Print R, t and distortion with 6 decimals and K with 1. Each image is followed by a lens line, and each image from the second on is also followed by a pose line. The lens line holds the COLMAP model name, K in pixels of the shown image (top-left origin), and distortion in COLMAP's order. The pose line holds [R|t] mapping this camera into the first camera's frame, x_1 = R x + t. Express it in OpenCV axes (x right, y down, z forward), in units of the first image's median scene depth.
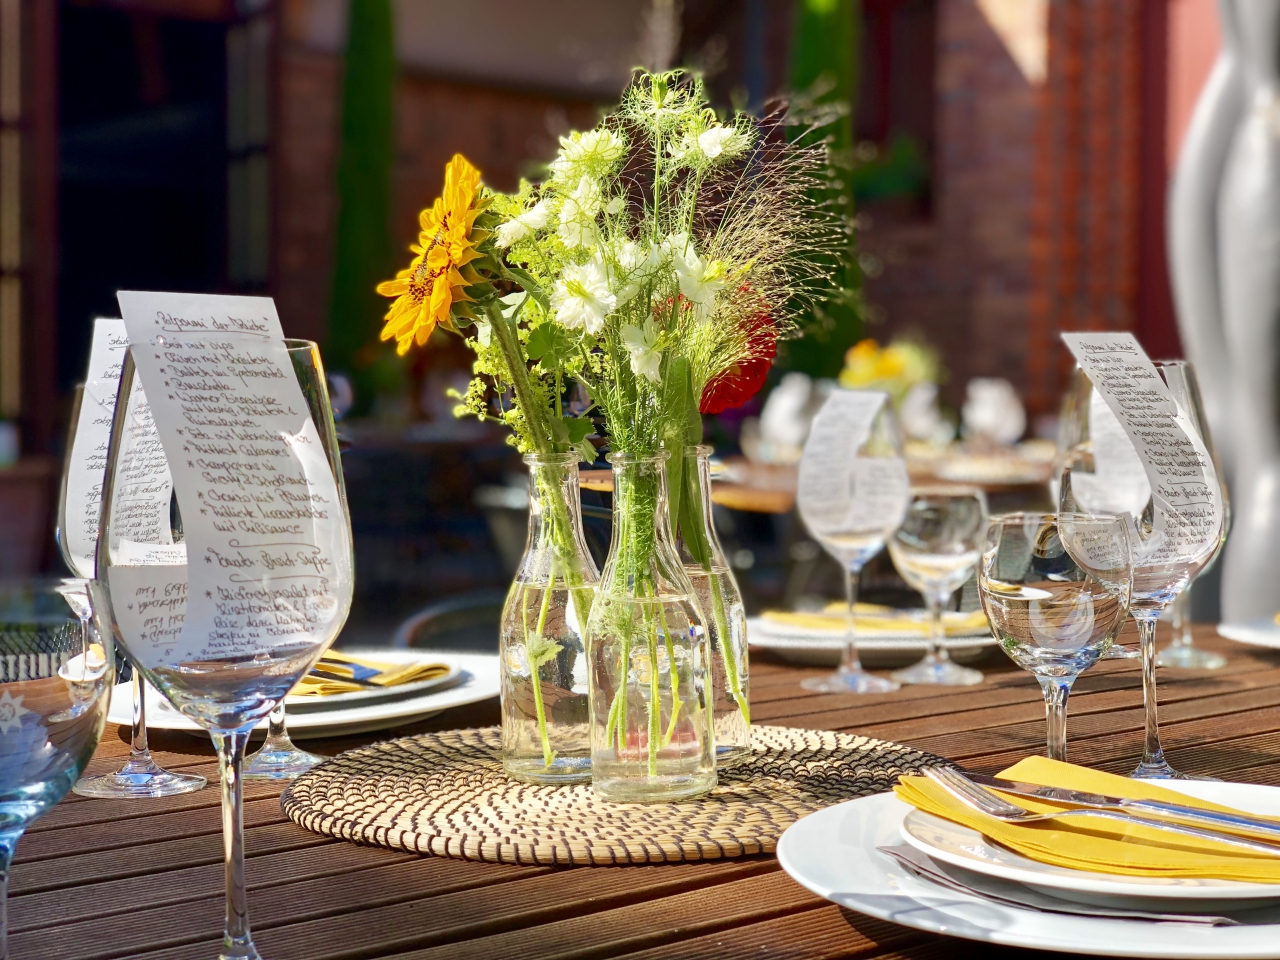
lens RADIAL K [[1881.3, 0, 640.0], [0, 1881.3, 480.0], [0, 0, 1]] dist [0.168796, -0.756452]
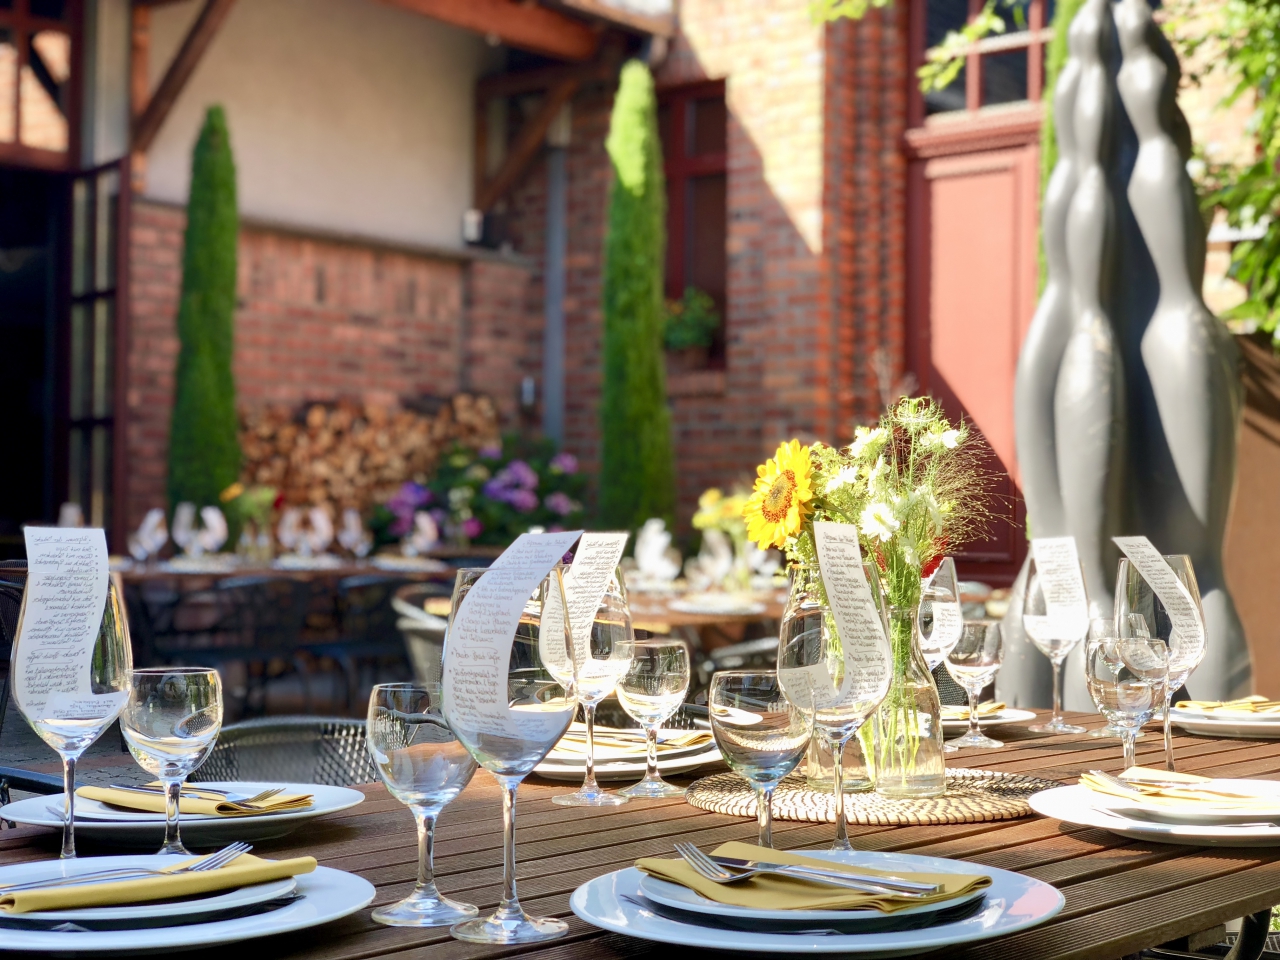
lens RADIAL K [[1881.3, 0, 640.0], [0, 1881.3, 480.0], [0, 0, 1]] dist [0.168796, -0.756452]
pose [[0.989979, 0.006727, 0.141054, -0.510090], [0.002451, 0.997896, -0.064796, -0.017992], [-0.141193, 0.064492, 0.987879, -0.770787]]
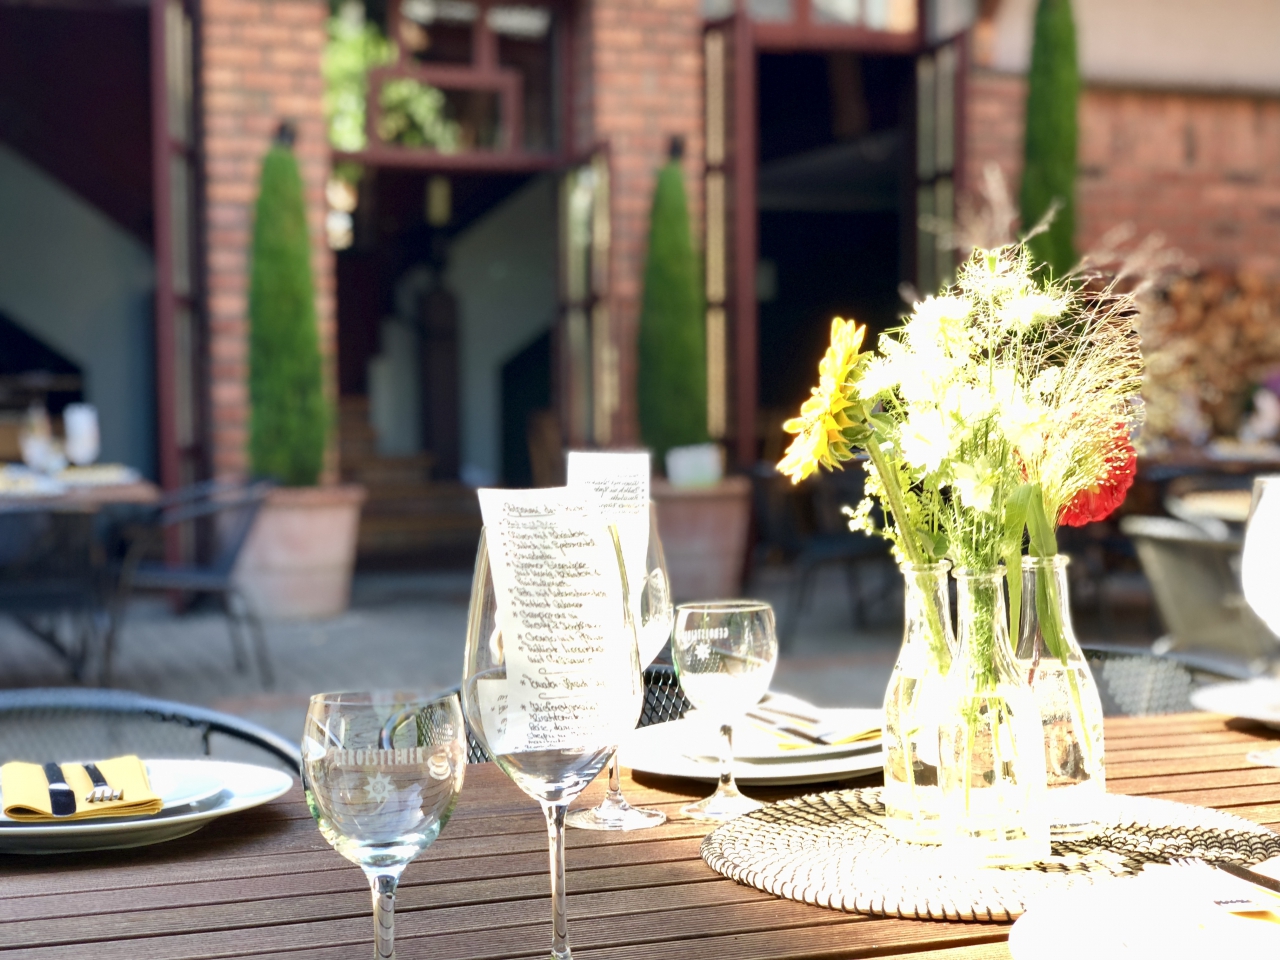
lens RADIAL K [[1881.3, 0, 640.0], [0, 1881.3, 480.0], [0, 0, 1]] dist [0.168796, -0.756452]
pose [[0.929152, -0.000700, -0.369698, 0.241622], [0.000333, 0.999999, -0.001055, -0.069820], [0.369699, 0.000857, 0.929151, -0.181193]]
